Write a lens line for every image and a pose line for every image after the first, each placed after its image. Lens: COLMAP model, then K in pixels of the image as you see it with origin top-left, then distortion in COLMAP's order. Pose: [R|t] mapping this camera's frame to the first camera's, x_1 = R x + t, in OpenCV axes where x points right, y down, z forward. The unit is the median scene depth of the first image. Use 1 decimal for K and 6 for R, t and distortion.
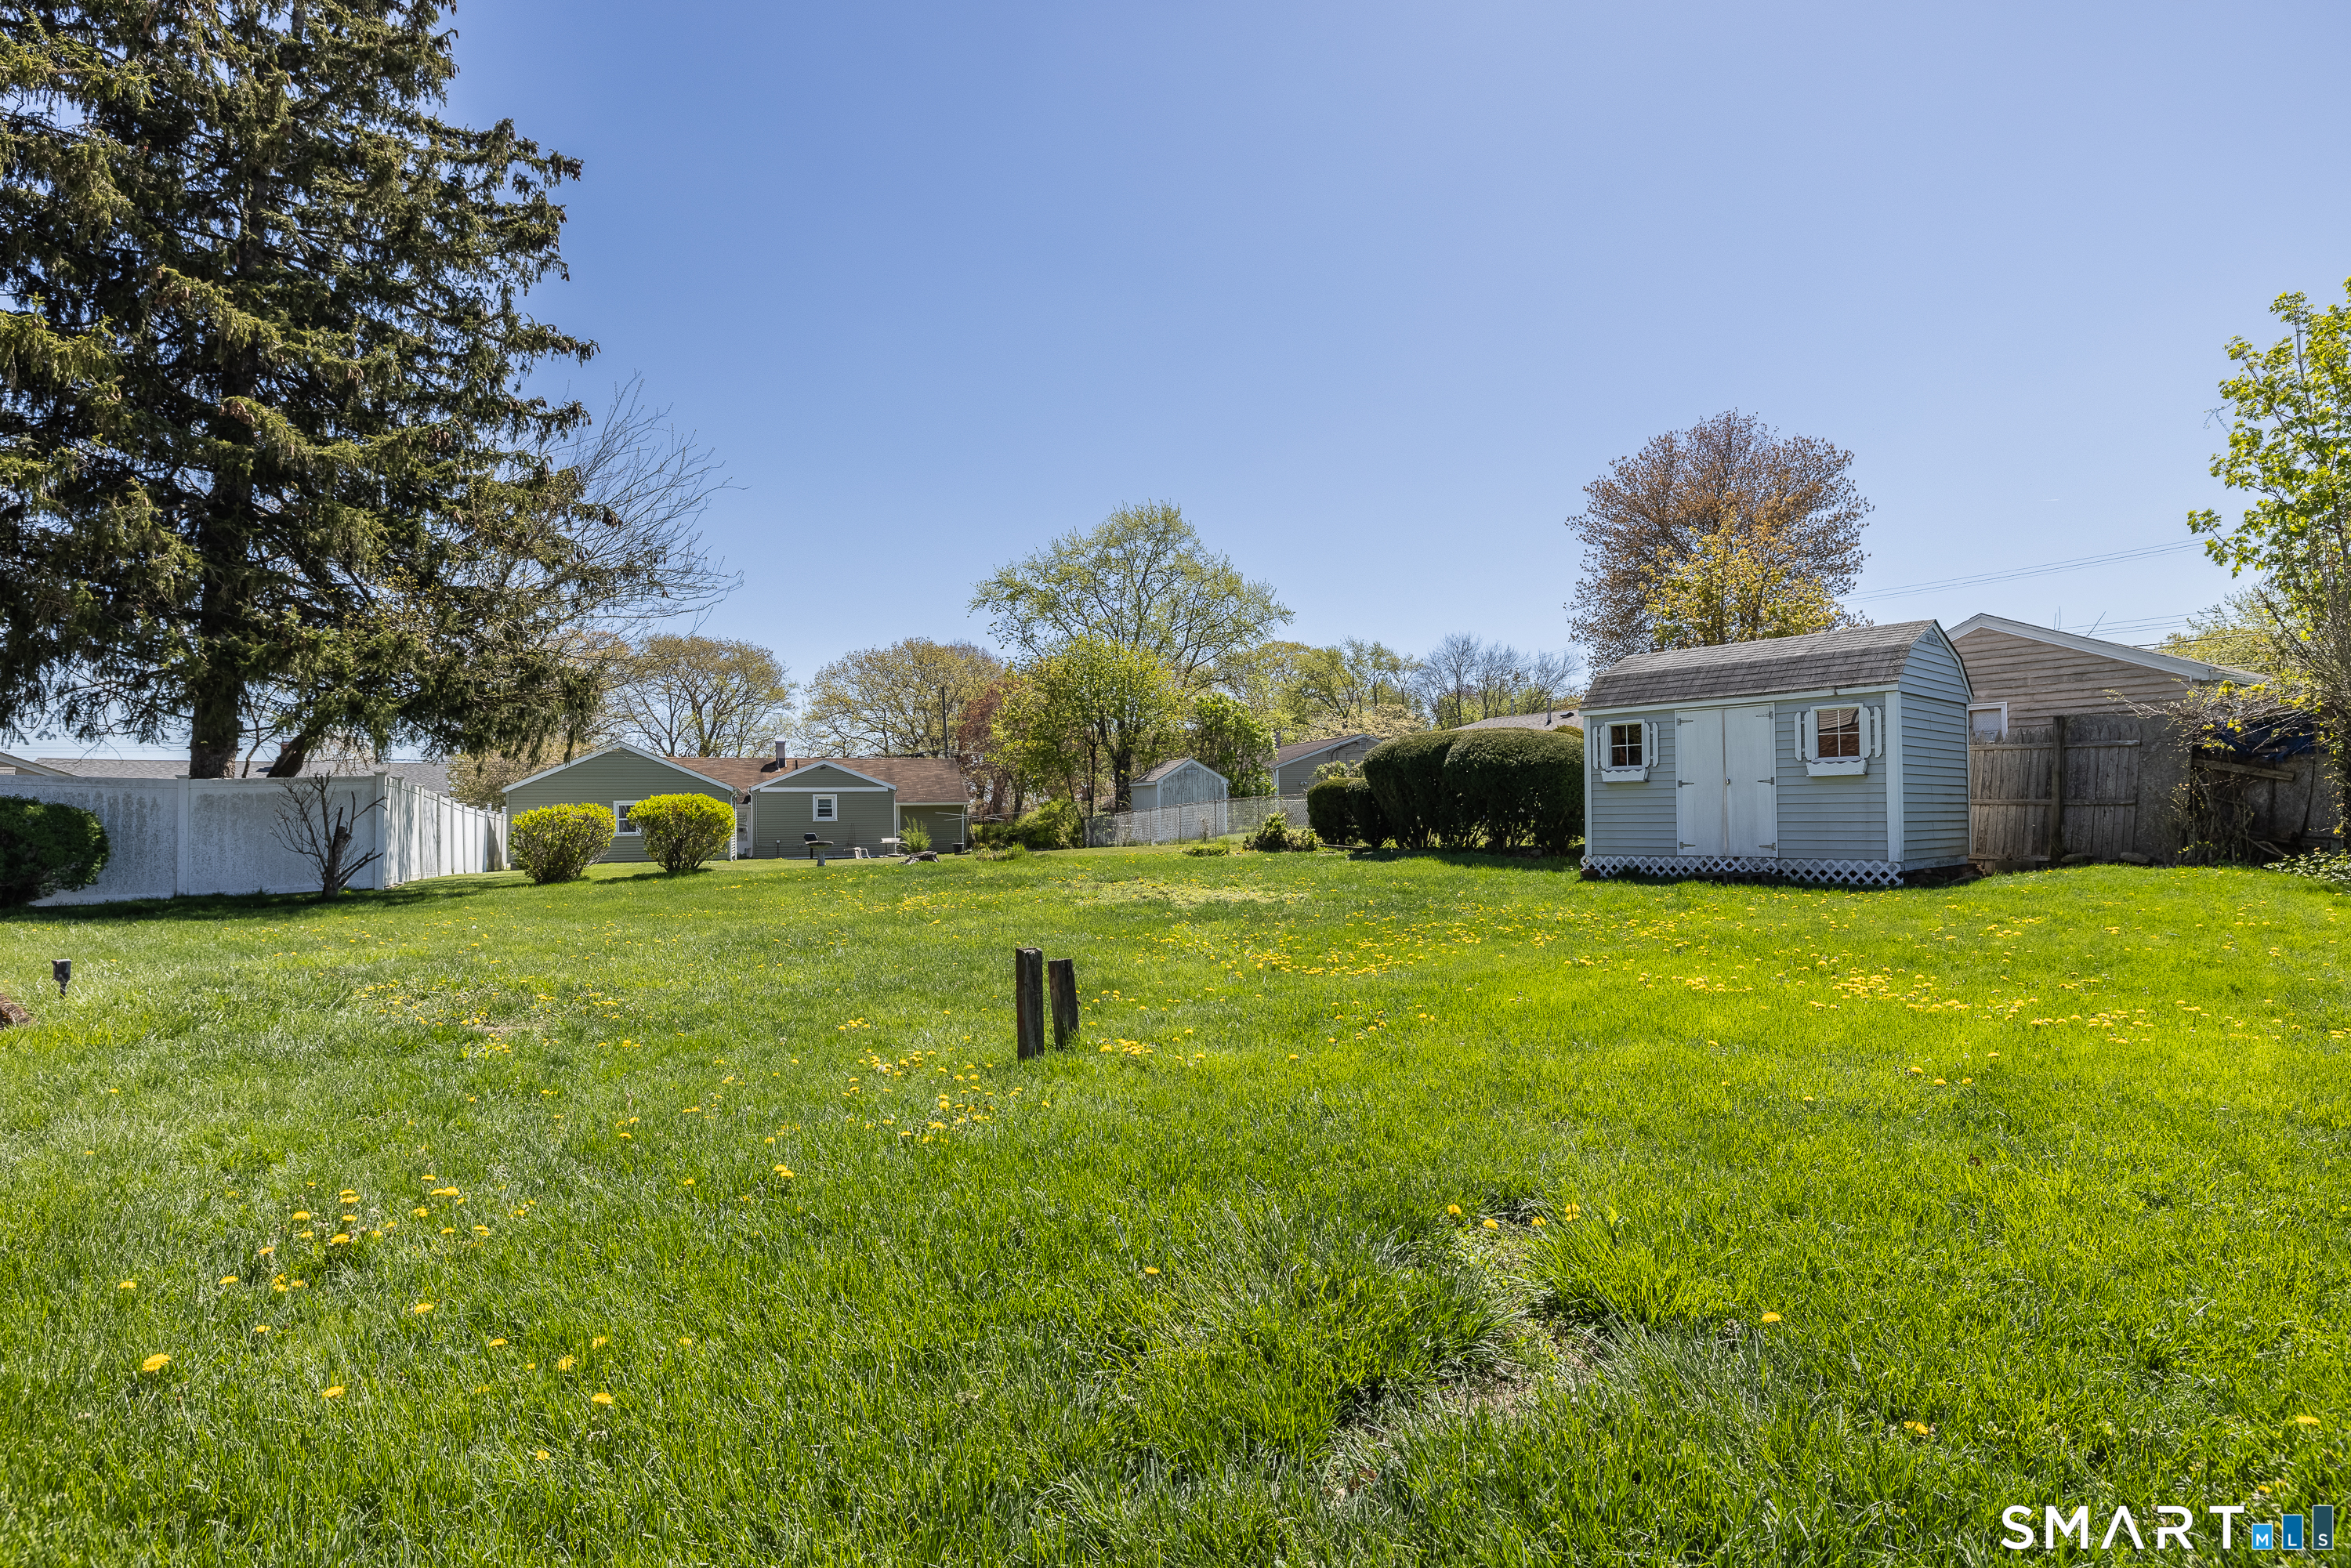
lens RADIAL K [[1146.1, 0, 1182.6], [0, 1146.1, 859.8], [0, 0, 1]] dist [-0.001478, -0.000077]
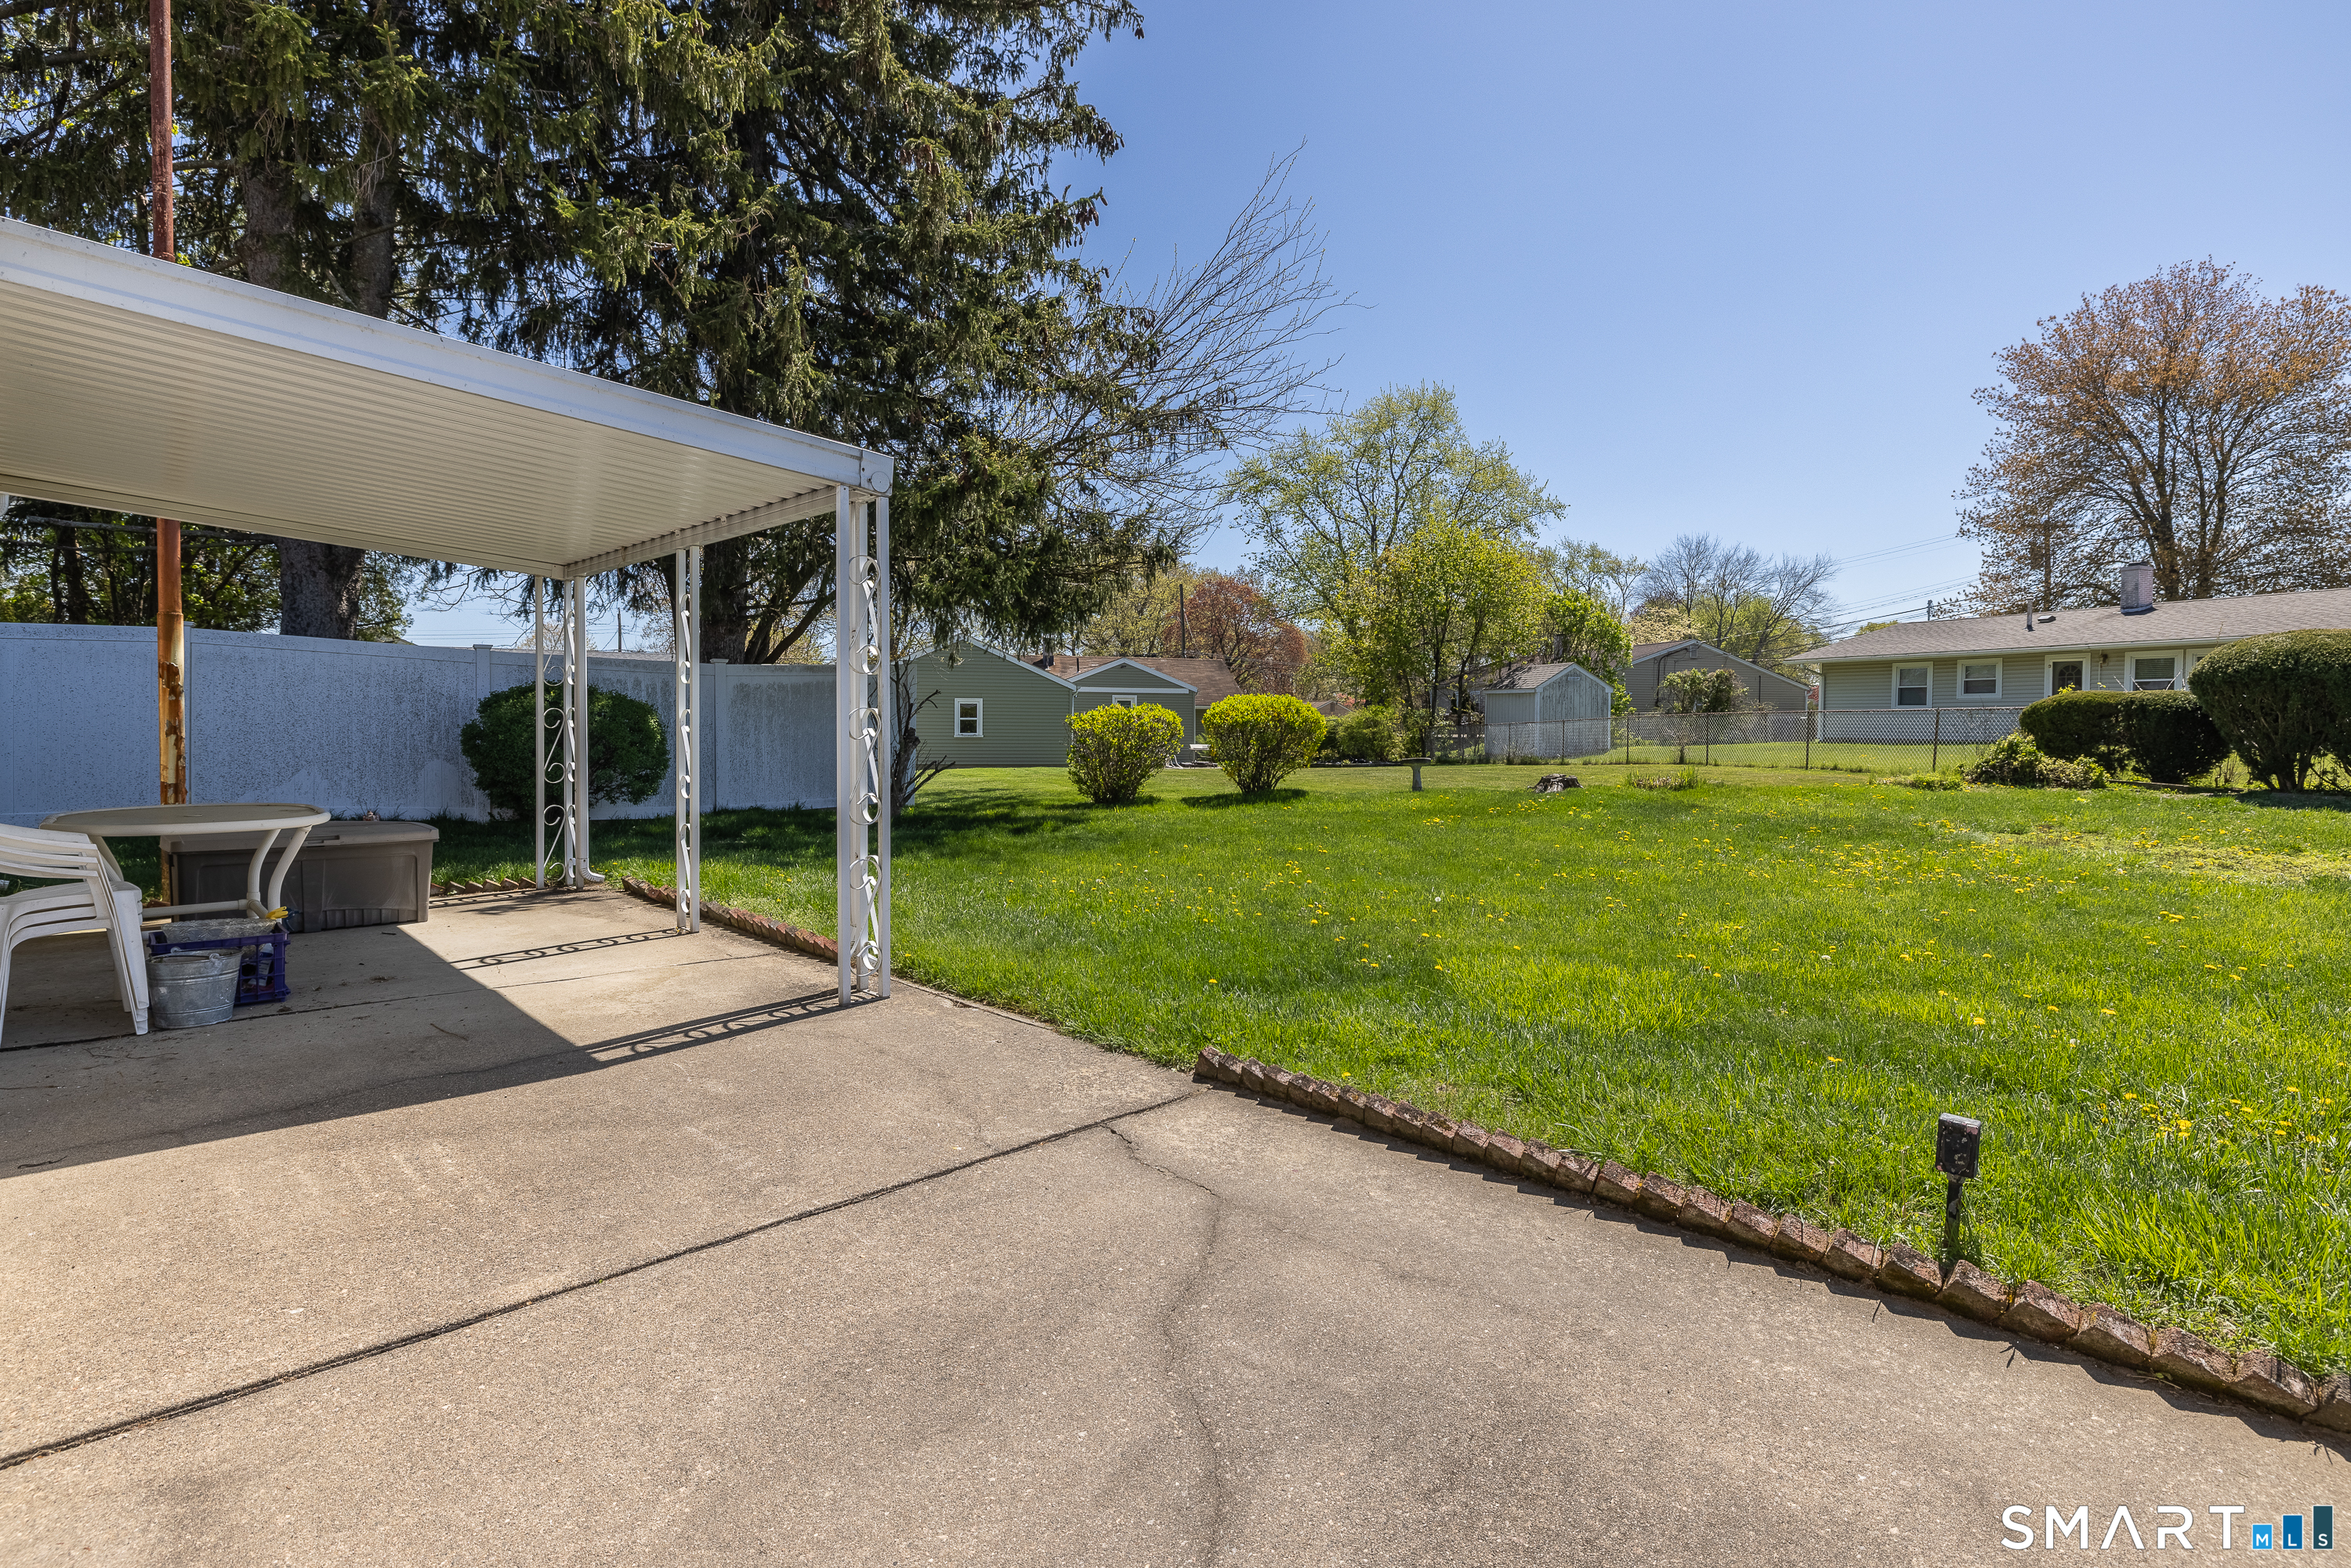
lens RADIAL K [[1122.9, 0, 1185.9], [0, 1122.9, 828.9], [0, 0, 1]] dist [-0.001694, -0.000438]
pose [[0.994565, 0.032735, -0.098837, -0.160653], [-0.026873, 0.997832, 0.060070, -0.003810], [0.100589, -0.057087, 0.993289, 0.083166]]
